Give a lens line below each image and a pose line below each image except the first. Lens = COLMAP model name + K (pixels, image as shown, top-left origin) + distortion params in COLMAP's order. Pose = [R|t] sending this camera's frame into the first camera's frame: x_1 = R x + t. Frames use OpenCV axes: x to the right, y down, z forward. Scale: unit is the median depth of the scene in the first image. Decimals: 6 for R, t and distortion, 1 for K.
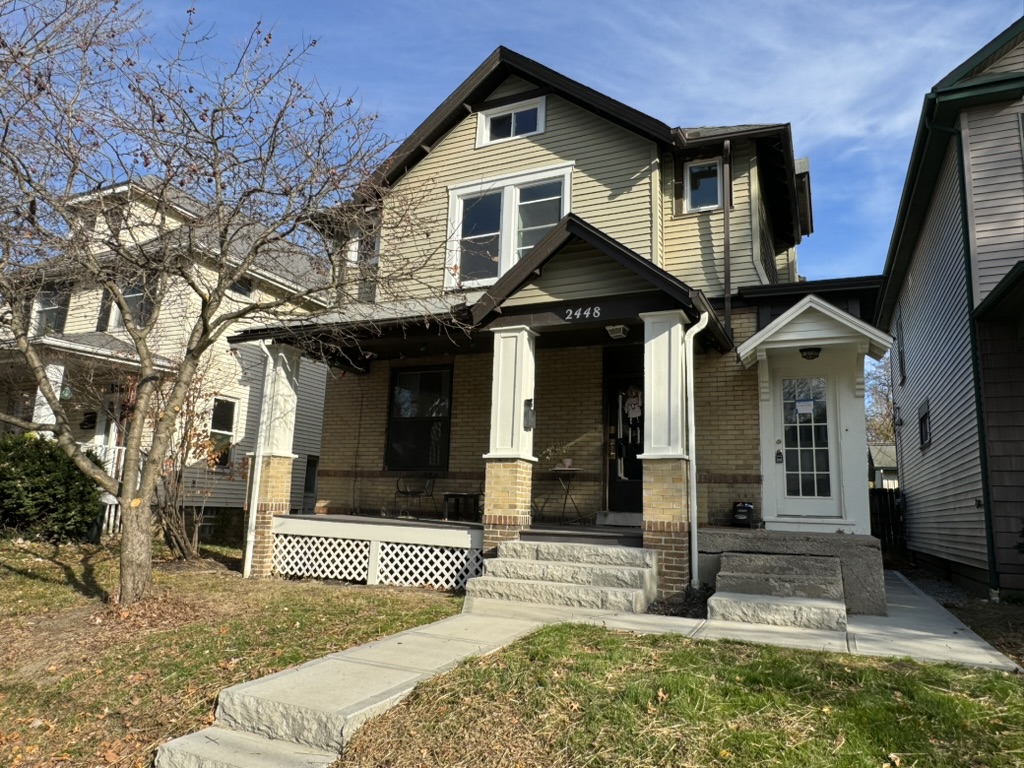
lens RADIAL K [[678.7, 0, 509.3], [0, 678.7, 388.7], [0, 0, 1]] dist [-0.008556, 0.016458]
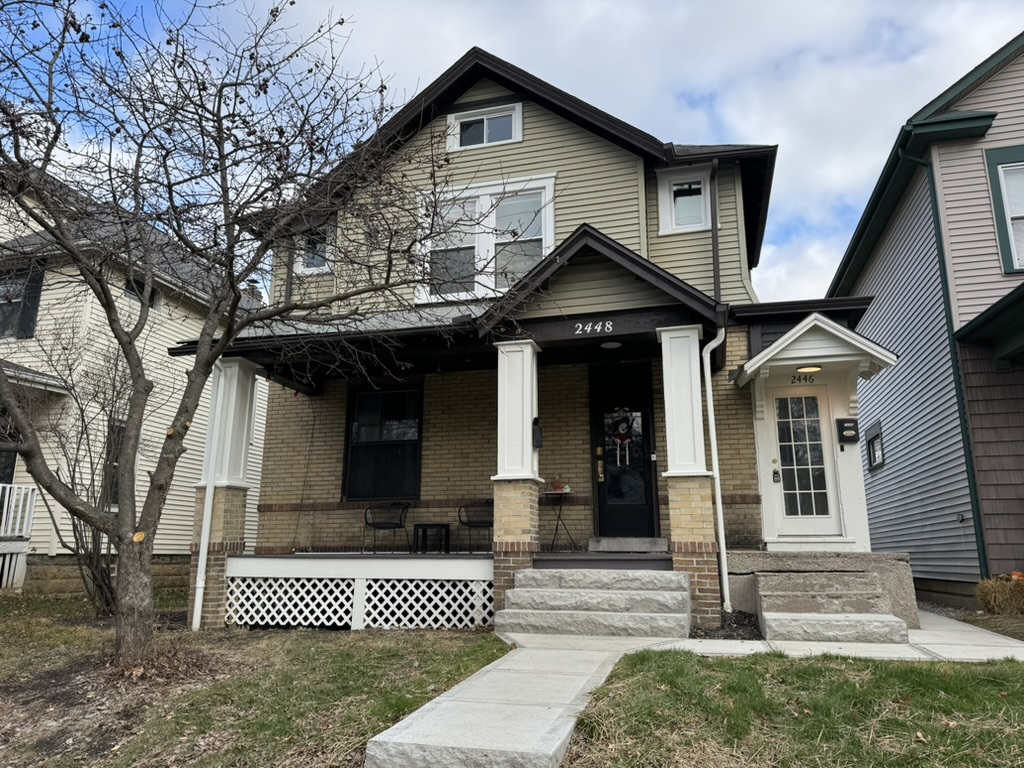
lens RADIAL K [[725.3, 0, 511.8], [0, 725.3, 381.9], [0, 0, 1]] dist [0.055501, -0.032176]
pose [[0.983125, 0.006646, 0.182816, -0.186119], [0.002993, 0.998621, -0.052404, 0.018739], [-0.182912, 0.052067, 0.981750, 0.014451]]
